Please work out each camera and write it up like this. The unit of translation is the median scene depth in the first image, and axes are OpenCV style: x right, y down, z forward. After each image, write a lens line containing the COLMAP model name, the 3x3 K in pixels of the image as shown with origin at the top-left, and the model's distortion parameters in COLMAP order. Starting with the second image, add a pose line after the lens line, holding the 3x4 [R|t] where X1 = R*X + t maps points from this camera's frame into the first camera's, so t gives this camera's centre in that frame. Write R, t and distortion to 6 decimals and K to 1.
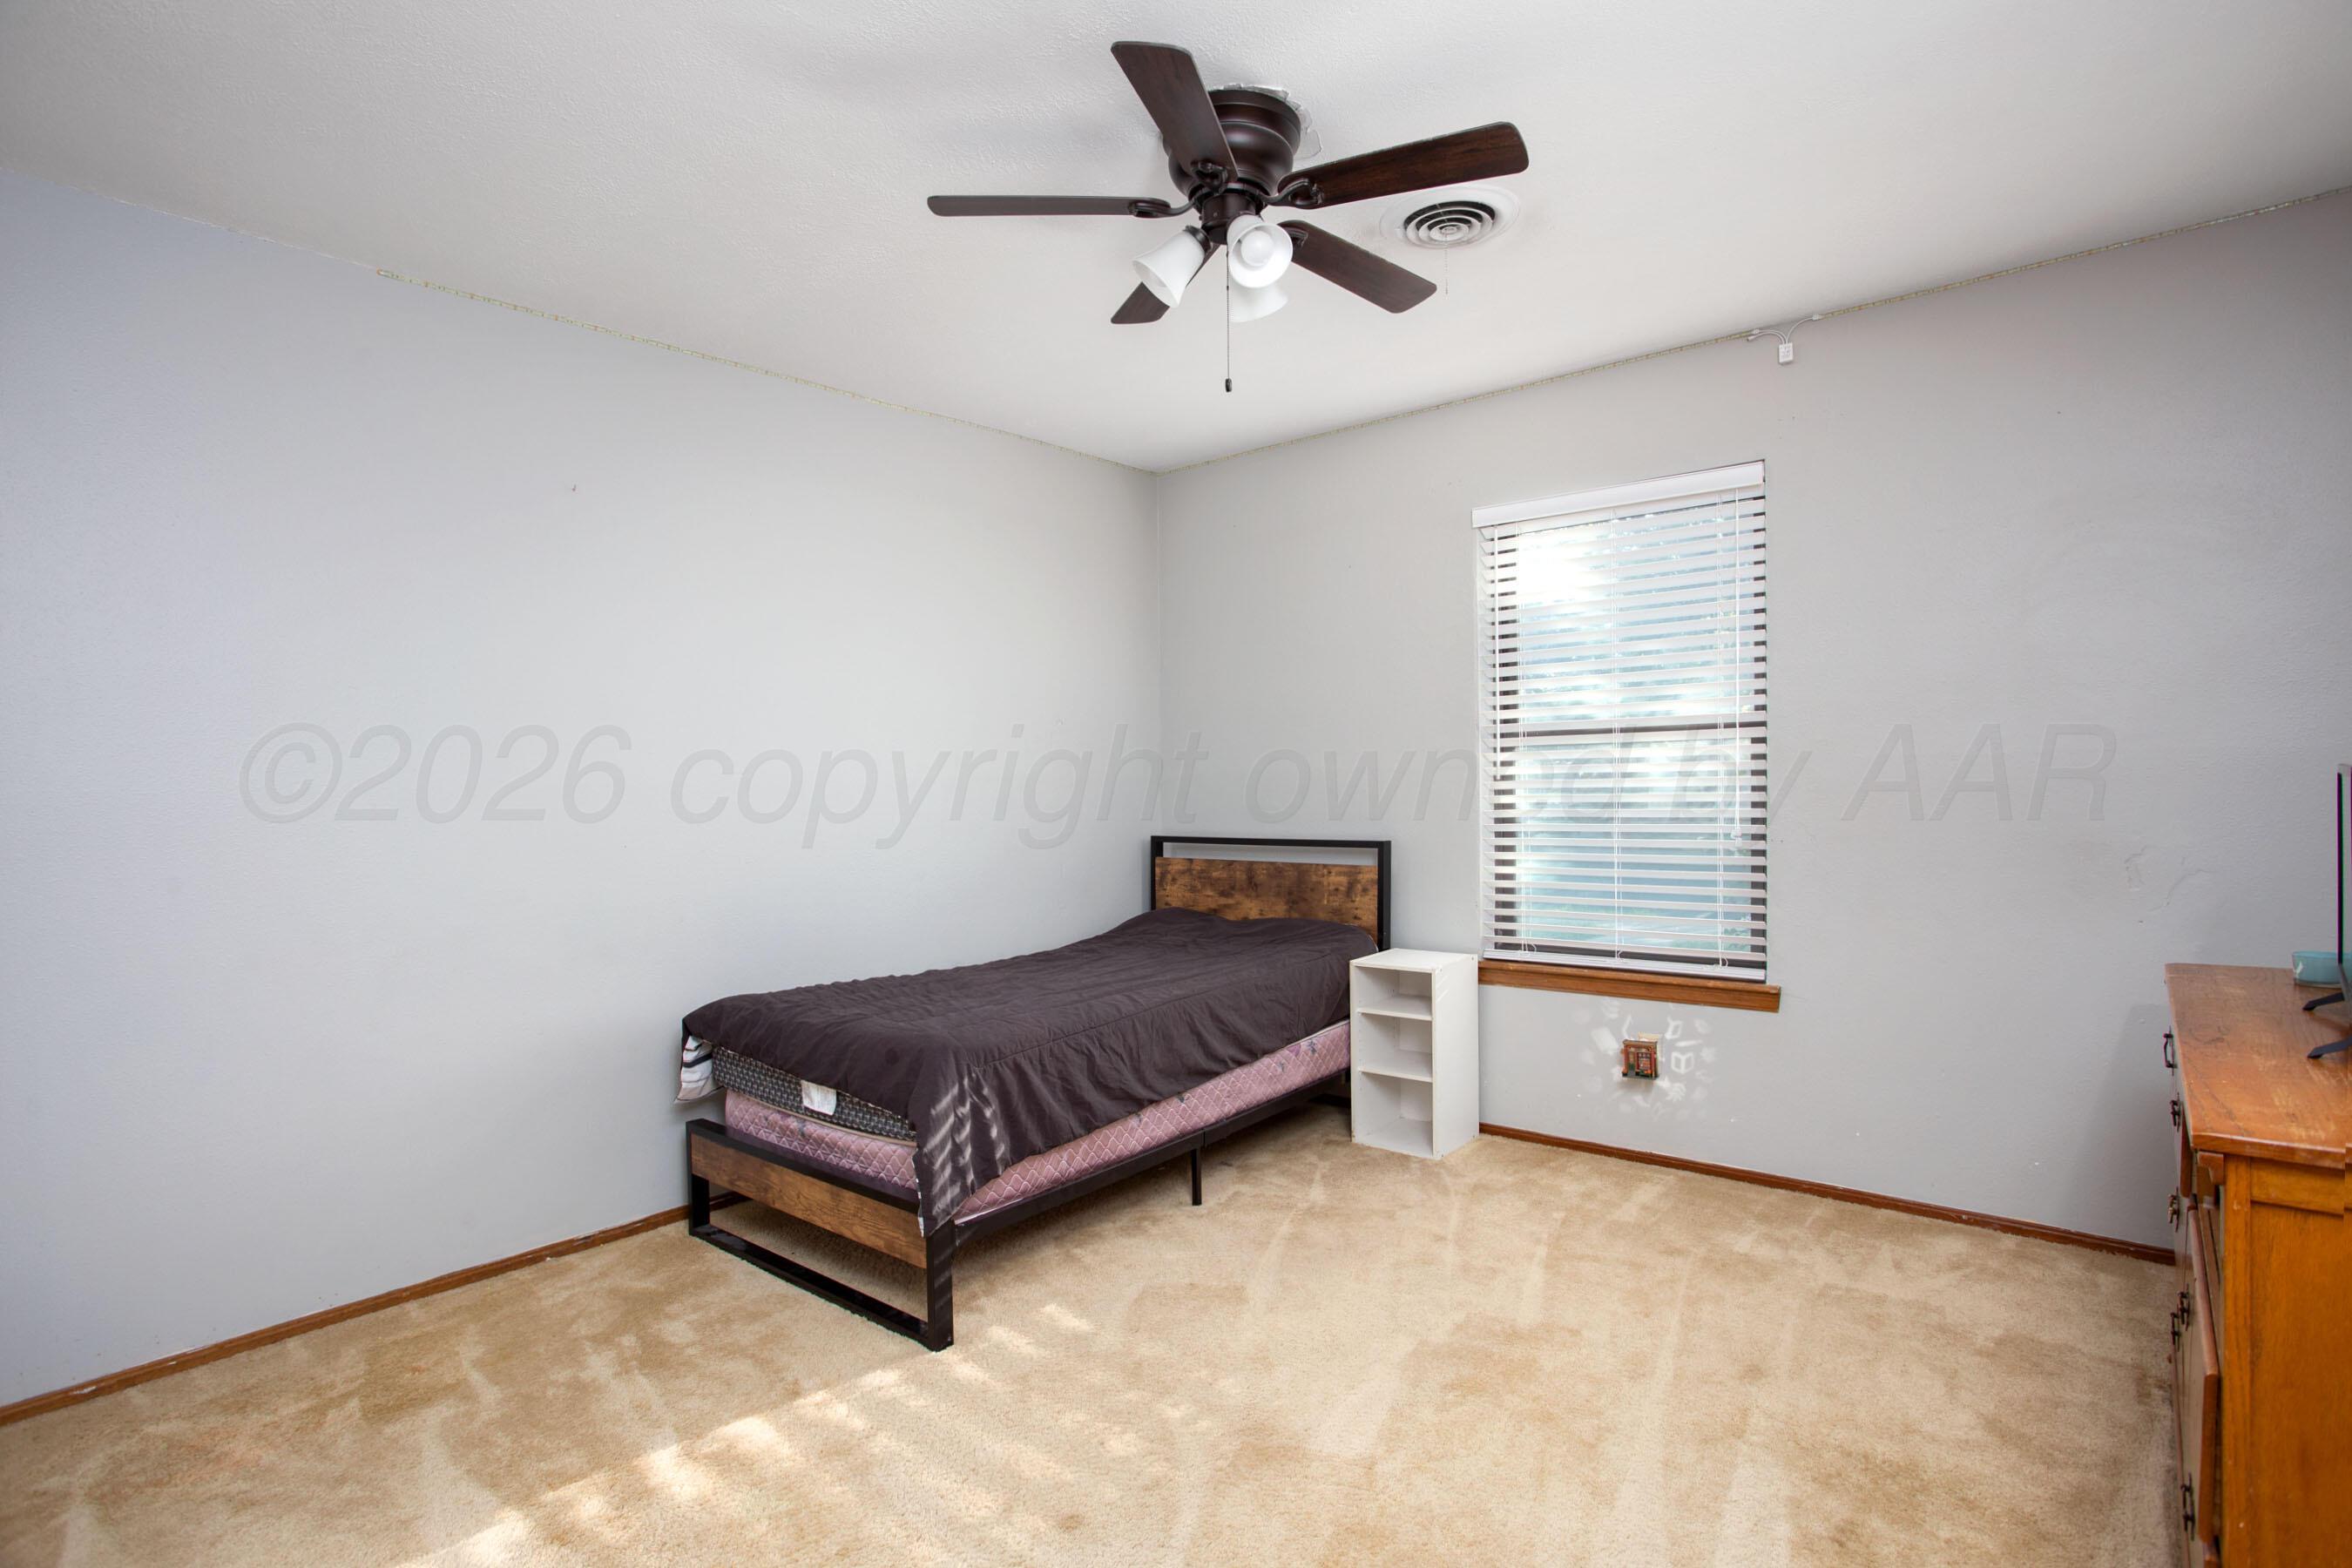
lens RADIAL K [[1149.6, 0, 1172.1], [0, 1149.6, 783.0], [0, 0, 1]] dist [-0.056977, 0.027614]
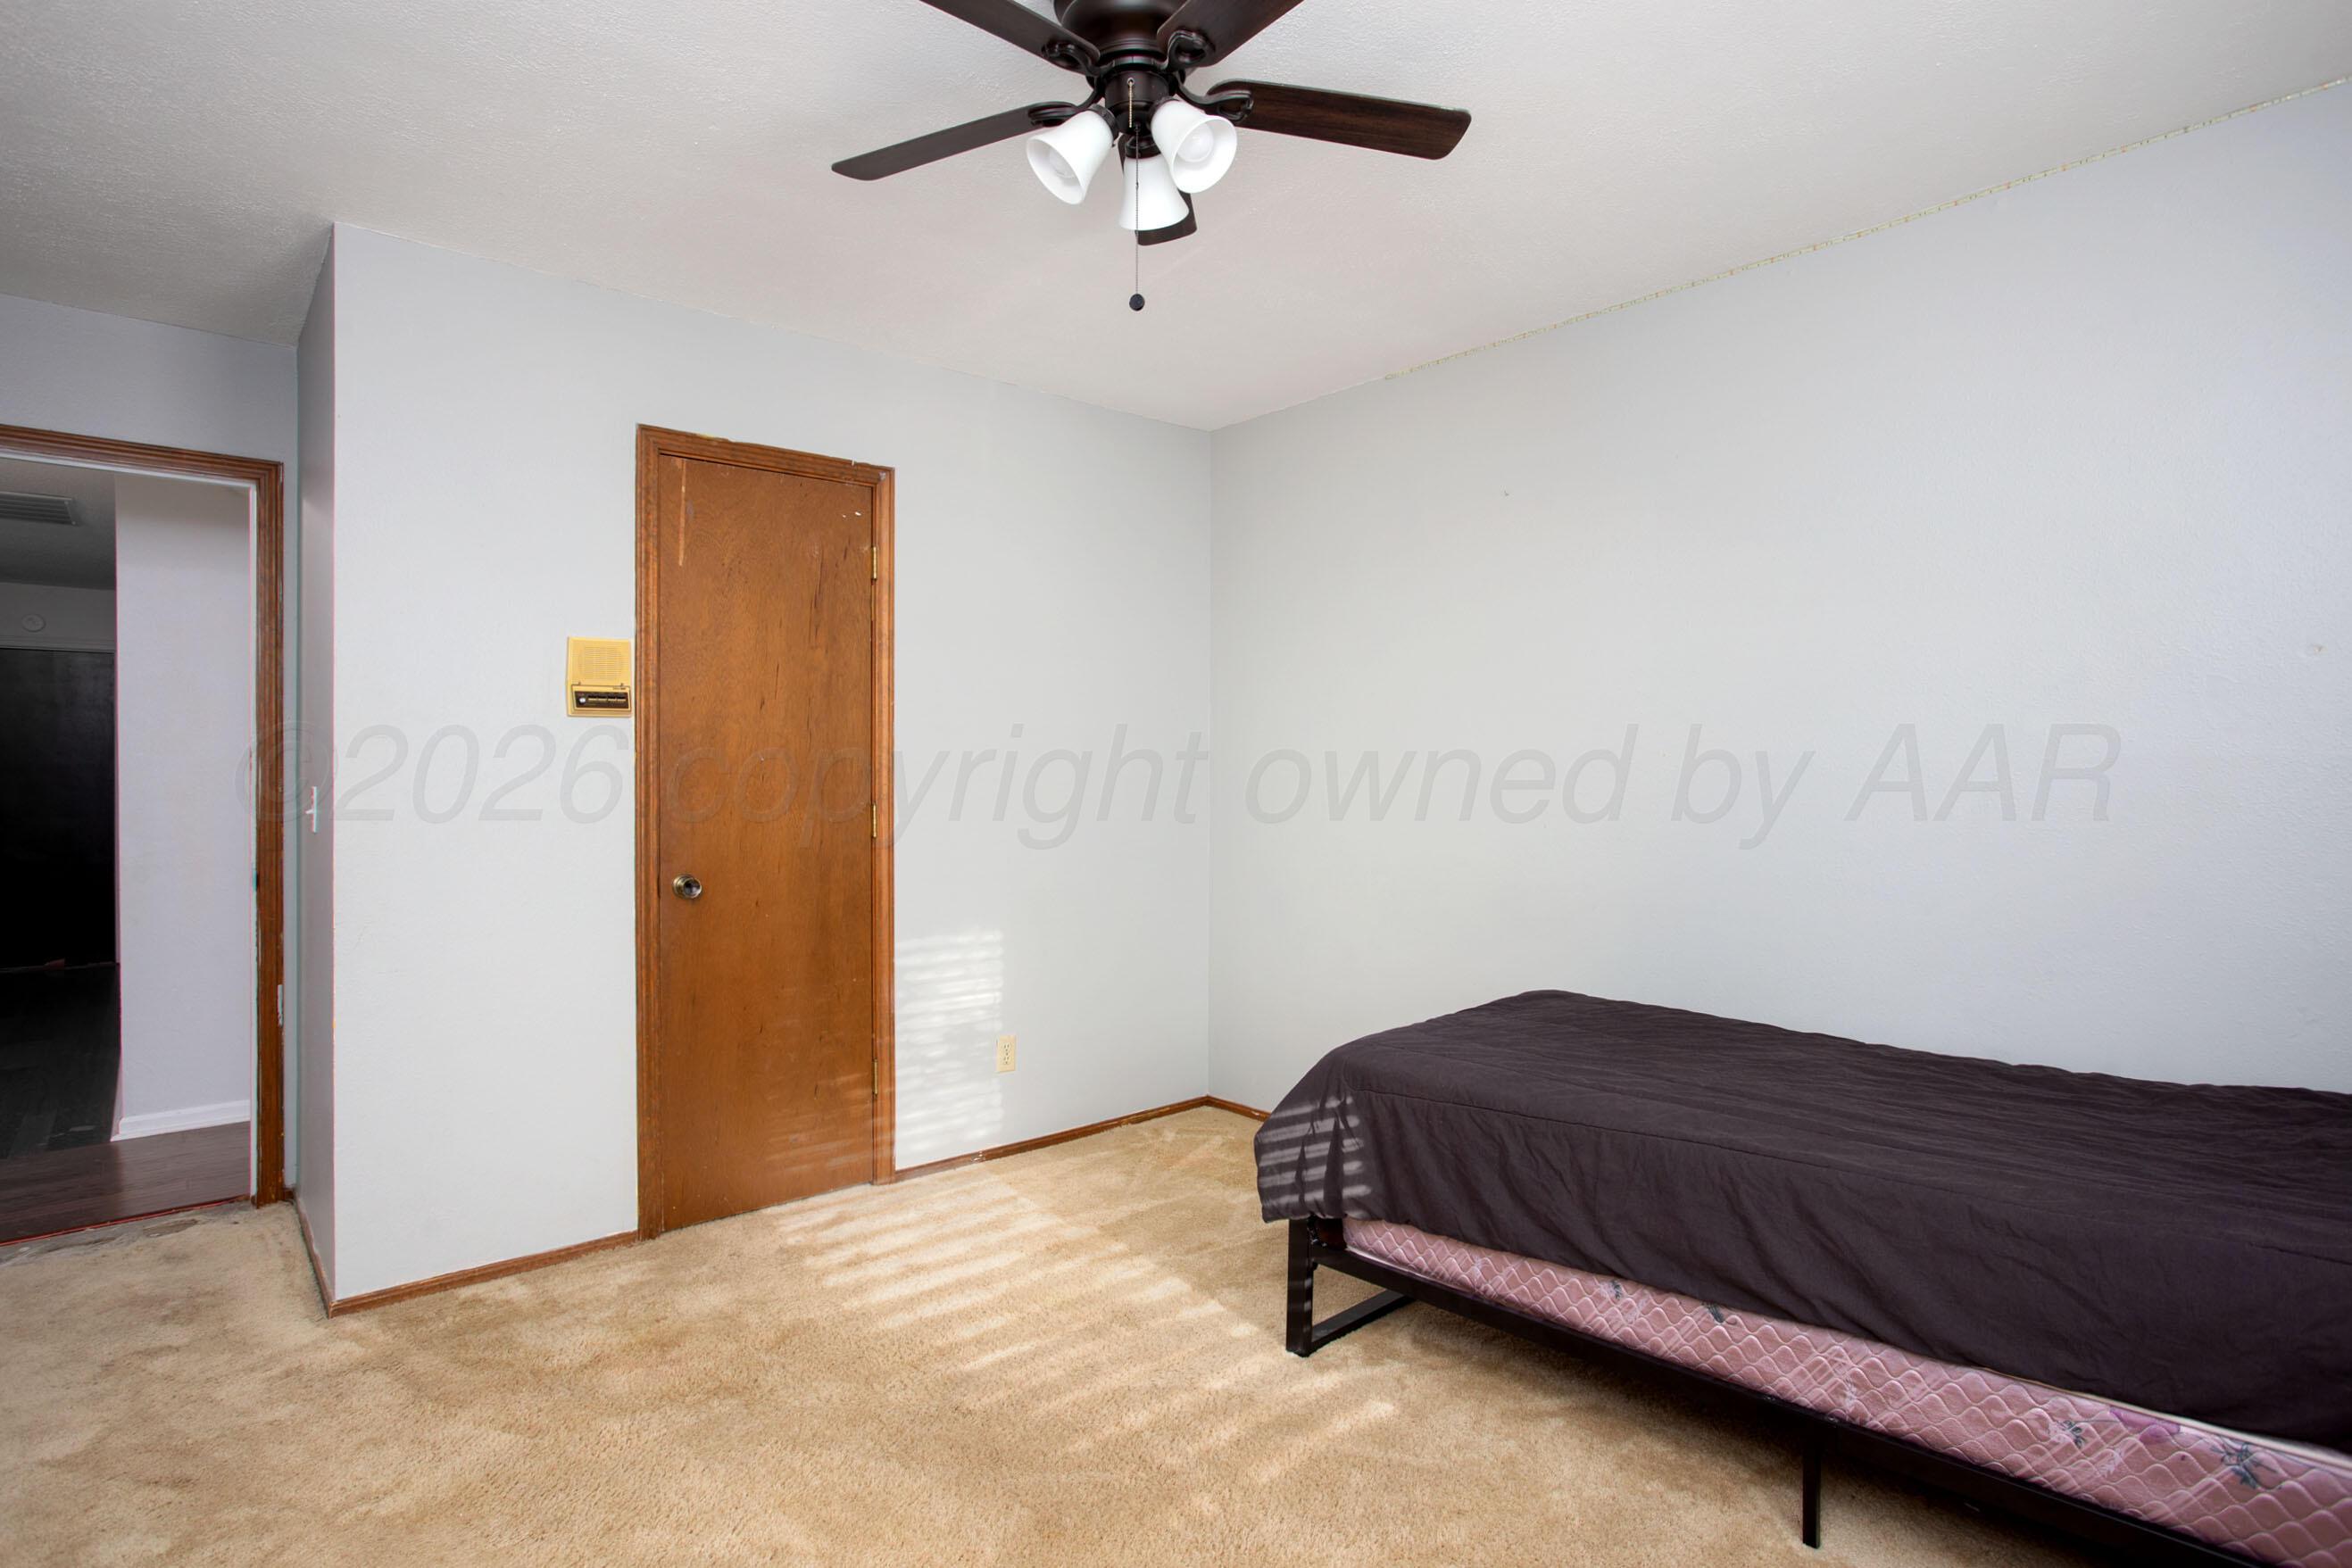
lens RADIAL K [[1149.5, 0, 1172.1], [0, 1149.5, 783.0], [0, 0, 1]] dist [-0.056977, 0.027614]
pose [[-0.160179, 0.001091, -0.987087, 0.660778], [0.025866, 0.999661, -0.003092, -0.002138], [0.986749, -0.026027, -0.160153, 0.874631]]
